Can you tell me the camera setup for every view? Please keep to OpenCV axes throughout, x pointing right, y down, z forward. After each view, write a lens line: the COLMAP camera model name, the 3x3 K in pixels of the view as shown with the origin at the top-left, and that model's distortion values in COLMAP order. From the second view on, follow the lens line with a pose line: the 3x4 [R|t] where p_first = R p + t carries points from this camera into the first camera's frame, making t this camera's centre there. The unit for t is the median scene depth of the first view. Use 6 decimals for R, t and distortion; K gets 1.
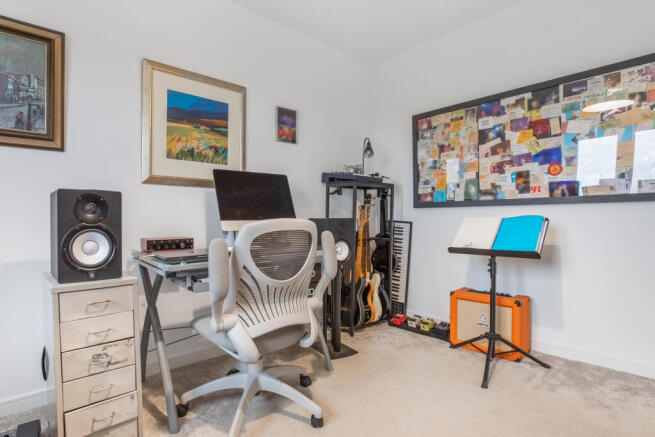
lens RADIAL K [[347.0, 0, 327.5], [0, 347.0, 218.5], [0, 0, 1]] dist [-0.003343, -0.000874]
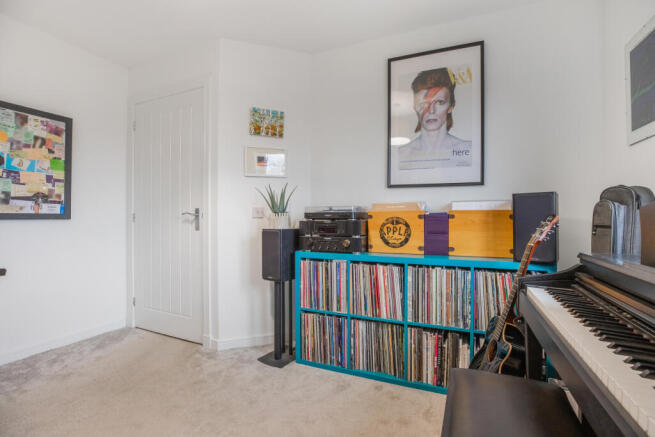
lens RADIAL K [[311.3, 0, 330.4], [0, 311.3, 216.2], [0, 0, 1]] dist [-0.001850, 0.000322]
pose [[-0.424538, 0.009671, 0.905359, -0.639974], [0.003402, 0.999953, -0.009086, -0.050506], [-0.905404, -0.000778, -0.424550, 0.508785]]
